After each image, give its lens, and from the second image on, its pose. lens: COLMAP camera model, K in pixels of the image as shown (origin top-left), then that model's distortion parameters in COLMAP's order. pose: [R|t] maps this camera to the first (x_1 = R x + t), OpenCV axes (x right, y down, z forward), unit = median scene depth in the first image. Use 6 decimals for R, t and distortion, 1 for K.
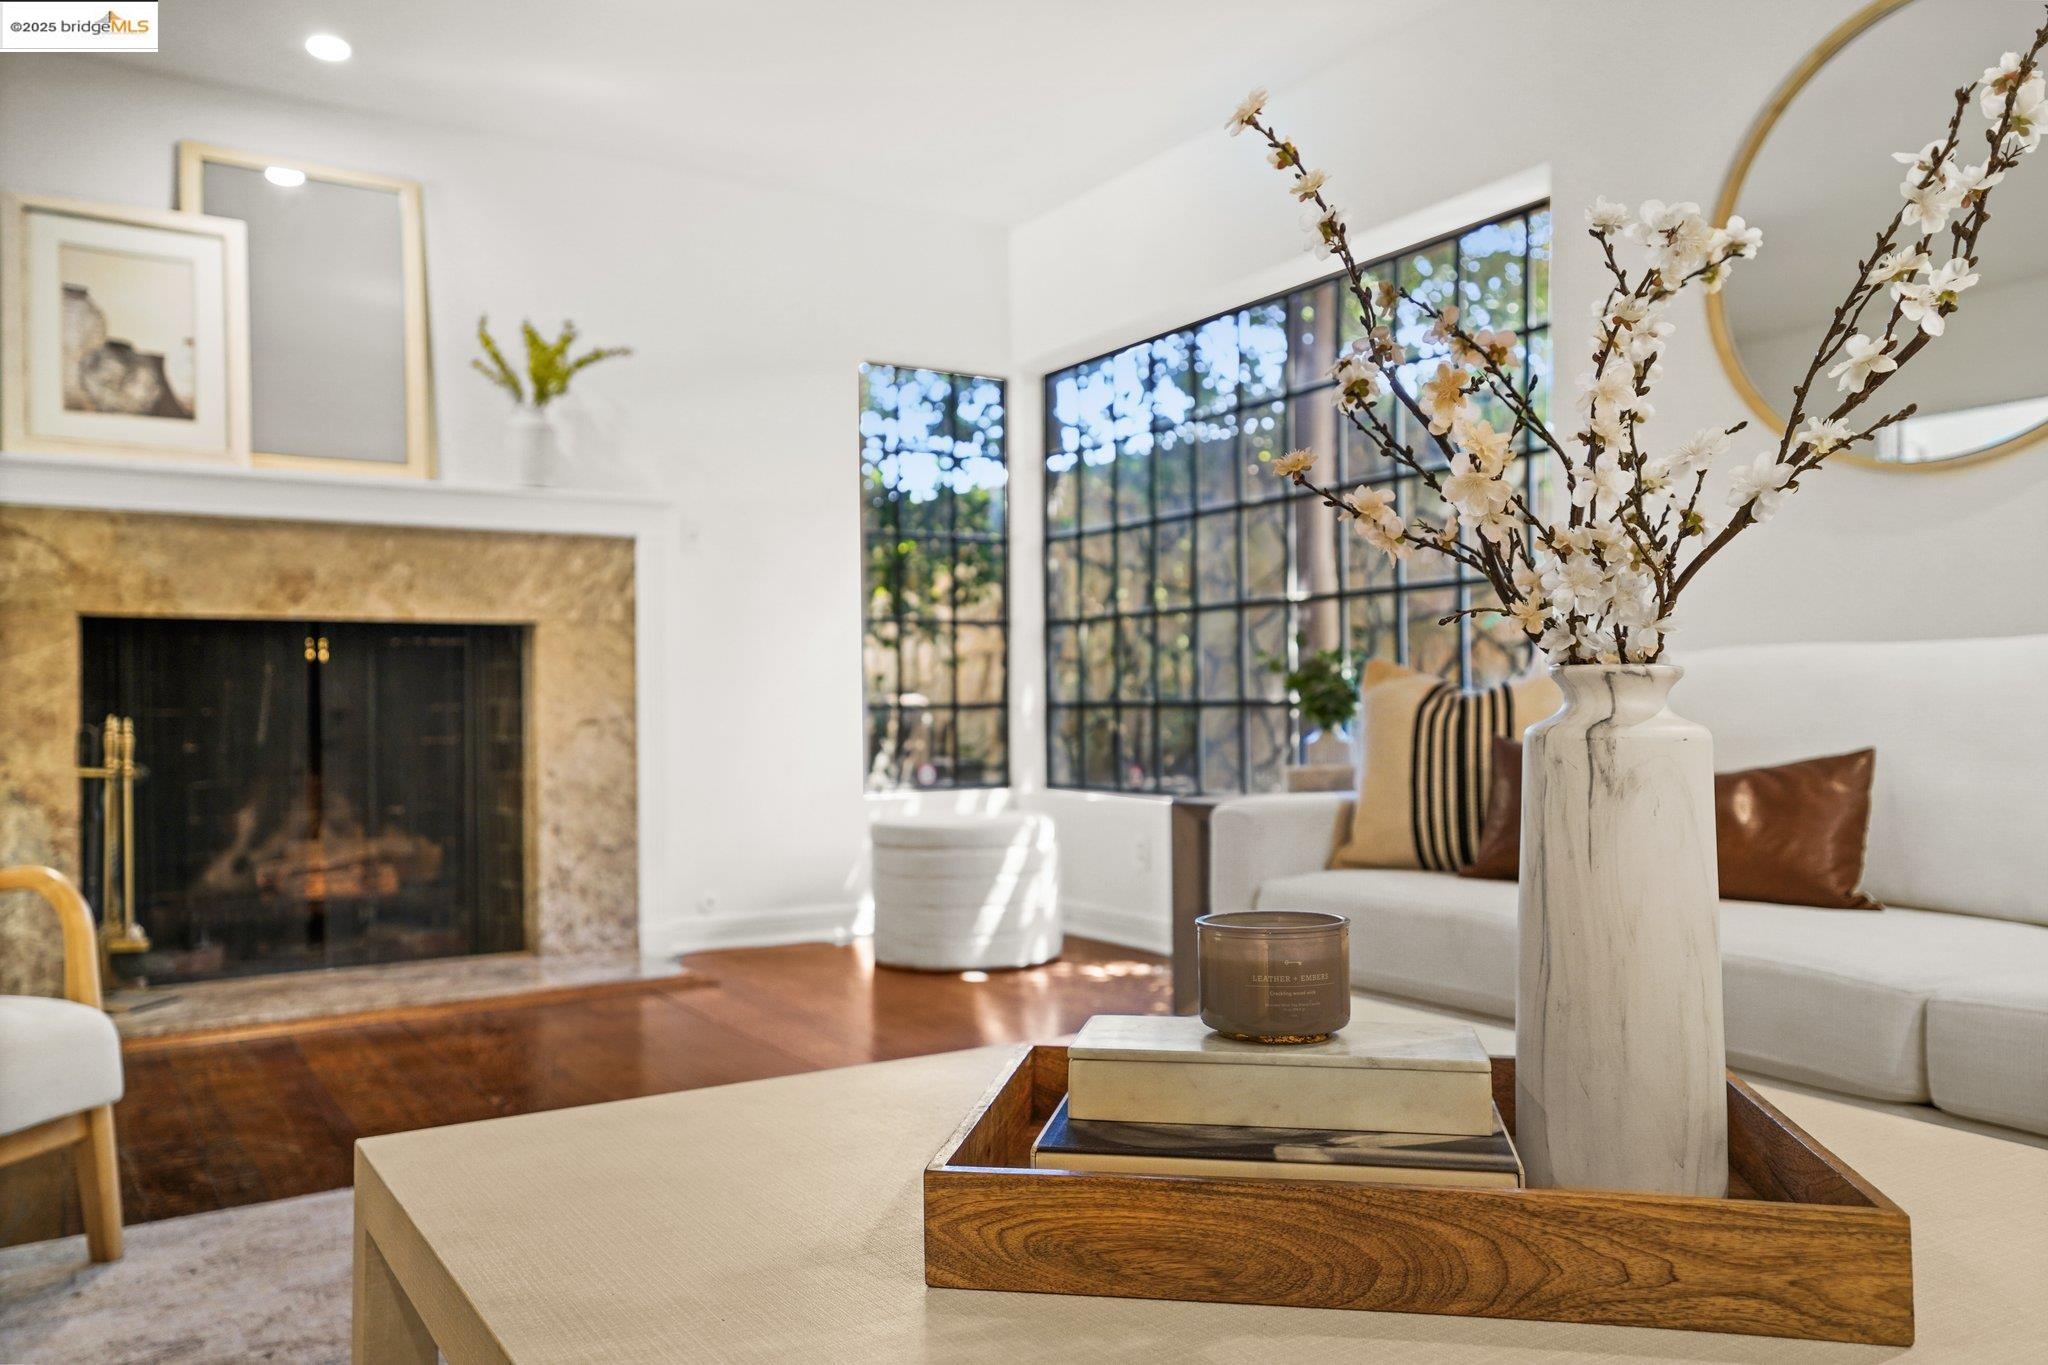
lens RADIAL K [[1580.3, 0, 1027.5], [0, 1580.3, 683.6], [0, 0, 1]] dist [0.034972, 0.001853]
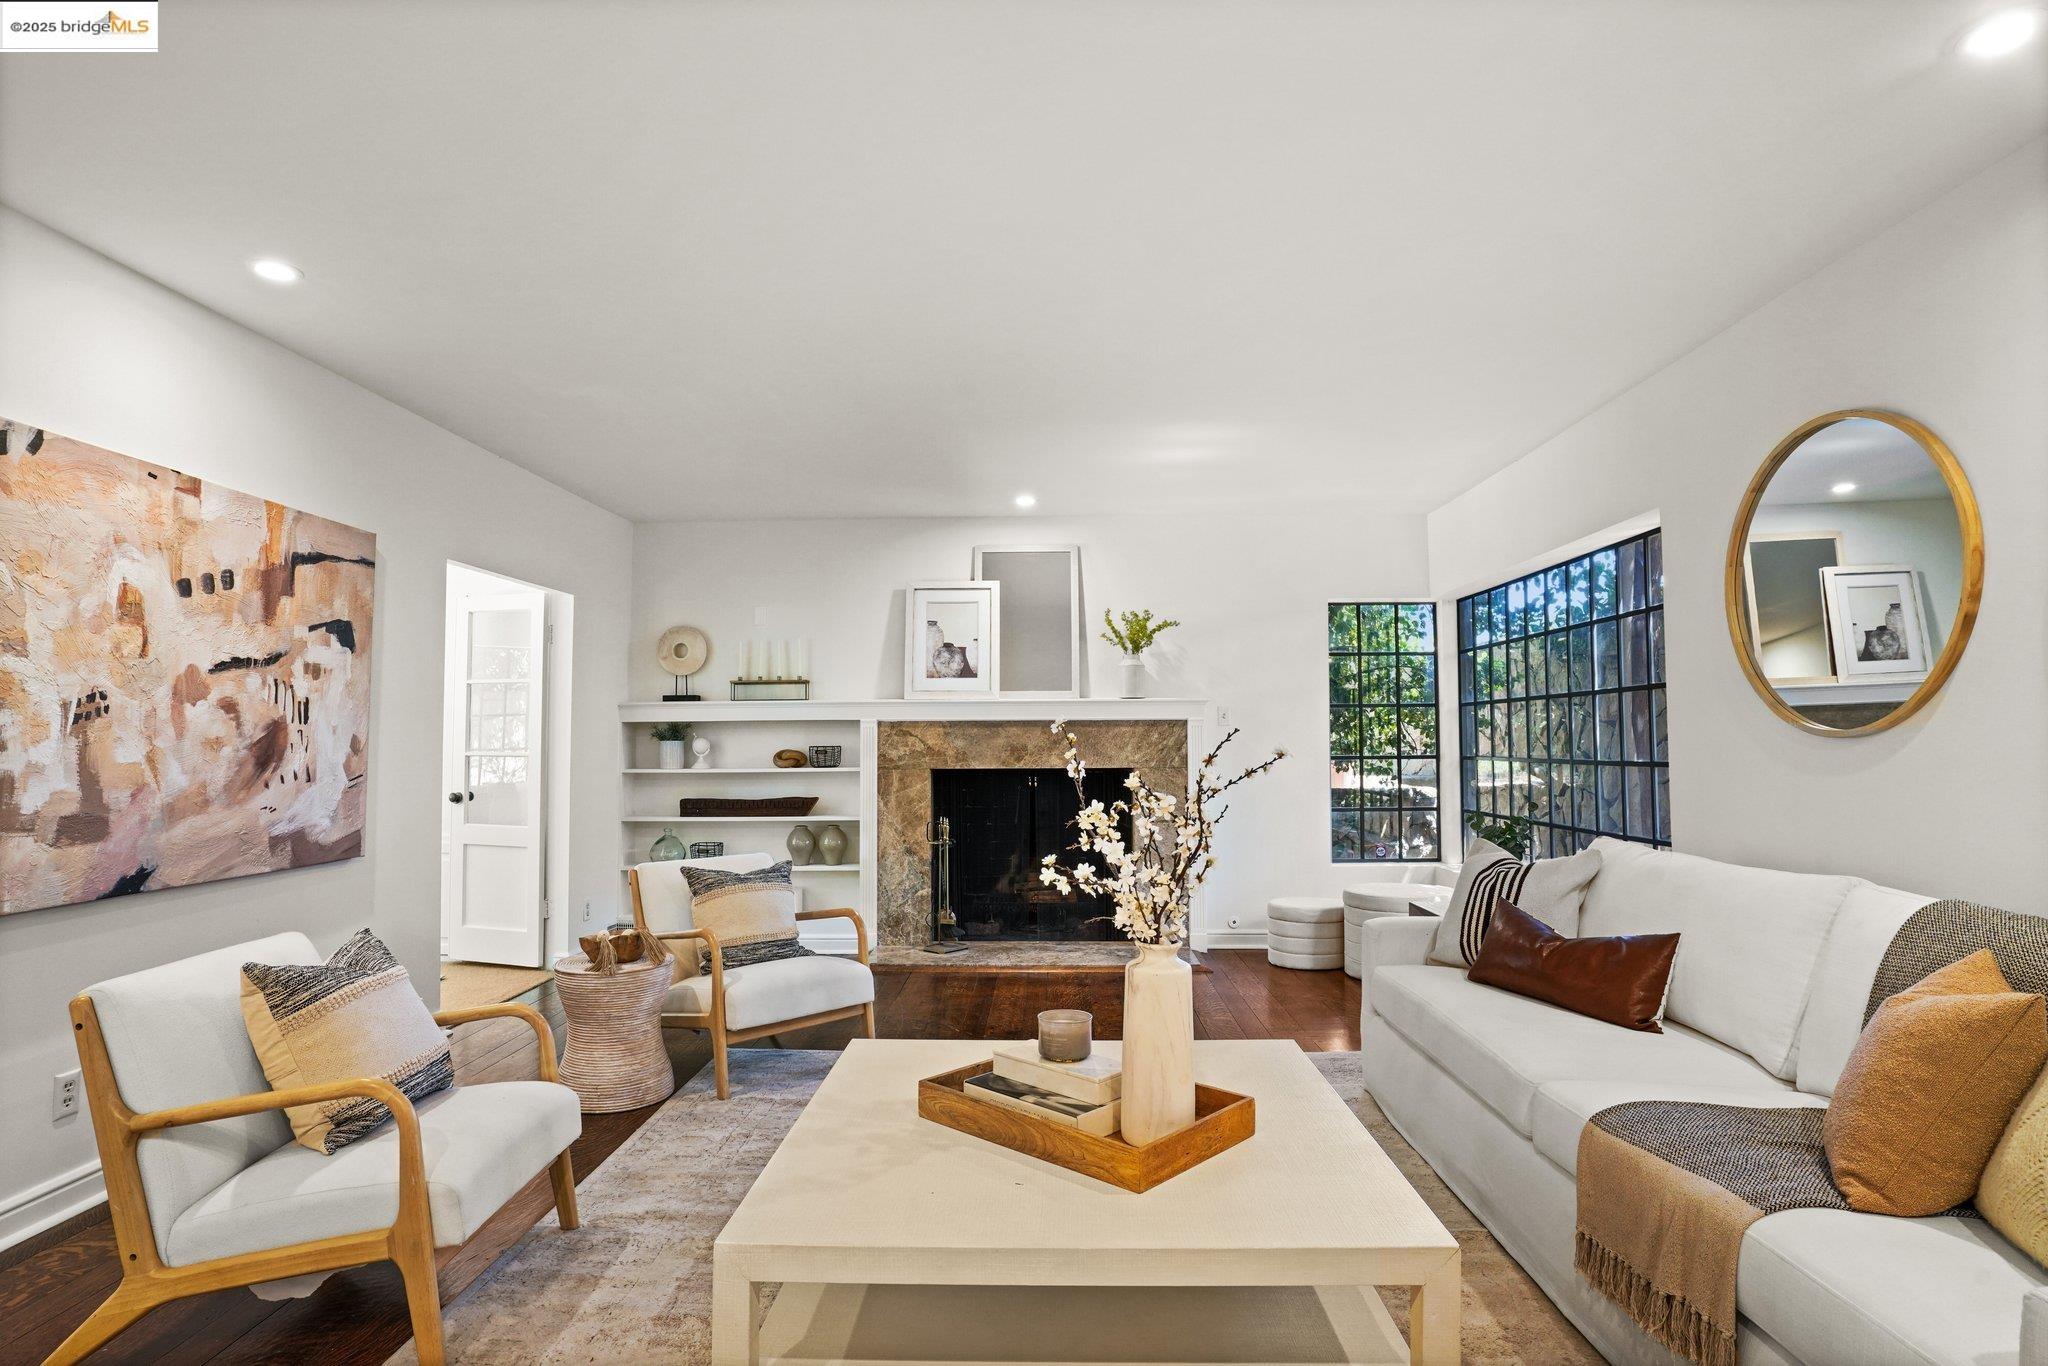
lens RADIAL K [[1112.3, 0, 1022.7], [0, 1112.3, 683.8], [0, 0, 1]] dist [-0.036201, 0.000000]
pose [[0.826000, -0.018936, -0.563352, 0.371920], [0.004252, 0.999616, -0.027366, -0.115584], [0.563654, 0.020209, 0.825764, -0.198102]]
